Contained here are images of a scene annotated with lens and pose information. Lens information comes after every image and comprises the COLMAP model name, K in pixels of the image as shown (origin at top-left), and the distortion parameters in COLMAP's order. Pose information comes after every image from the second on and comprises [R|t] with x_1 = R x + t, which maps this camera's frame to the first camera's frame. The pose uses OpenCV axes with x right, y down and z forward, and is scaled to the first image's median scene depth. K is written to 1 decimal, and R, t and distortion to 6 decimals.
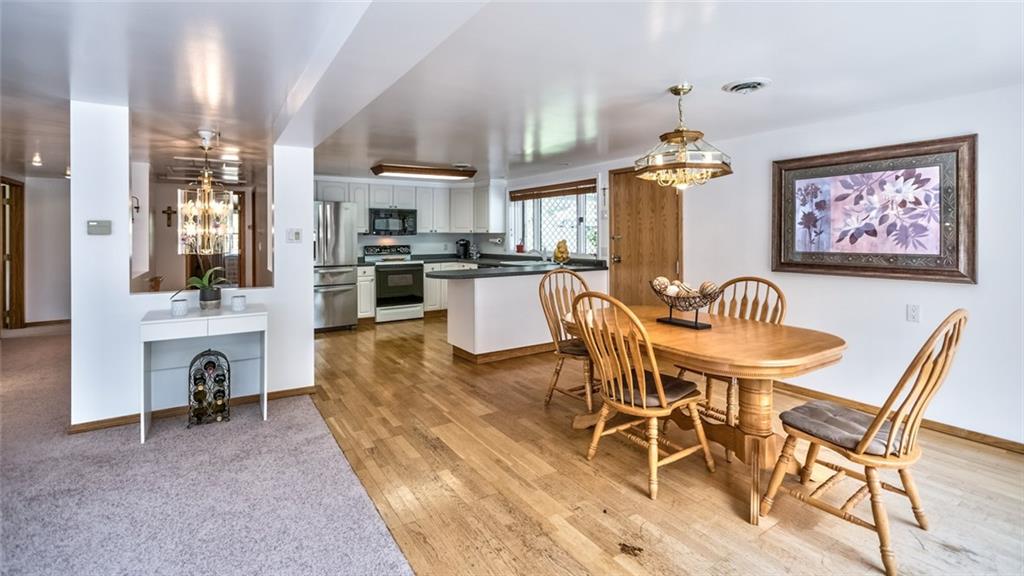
lens RADIAL K [[452.5, 0, 504.0], [0, 452.5, 235.7], [0, 0, 1]] dist [-0.004207, 0.000400]
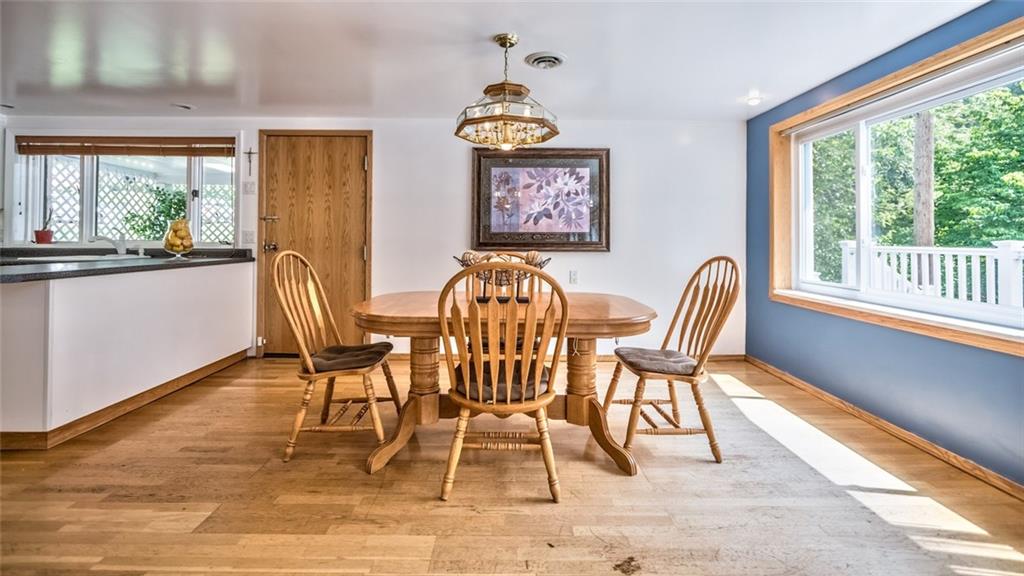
lens RADIAL K [[452.5, 0, 501.3], [0, 452.5, 234.6], [0, 0, 1]] dist [-0.004207, 0.000400]
pose [[0.538633, 0.019710, 0.842310, -0.179780], [-0.009829, 0.999805, -0.017110, 0.039765], [-0.842483, 0.000937, 0.538721, 0.253766]]
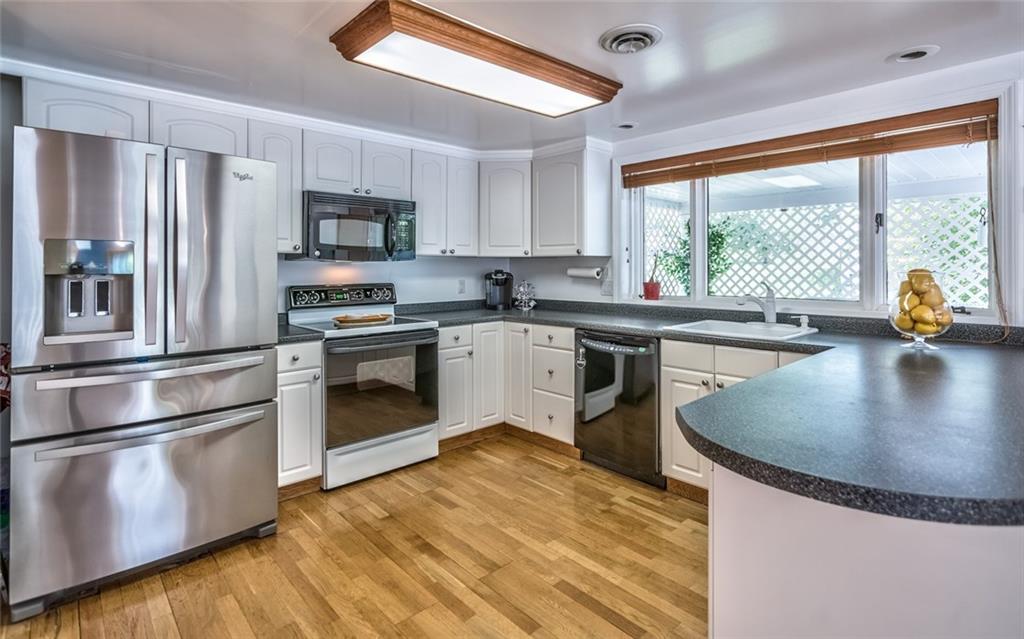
lens RADIAL K [[516.0, 0, 517.7], [0, 516.0, 270.5], [0, 0, 1]] dist [0.005707, 0.000952]
pose [[0.984607, -0.000347, 0.174783, -0.248876], [-0.000436, 0.999990, 0.004437, 0.008447], [-0.174783, -0.004444, 0.984597, 0.680227]]
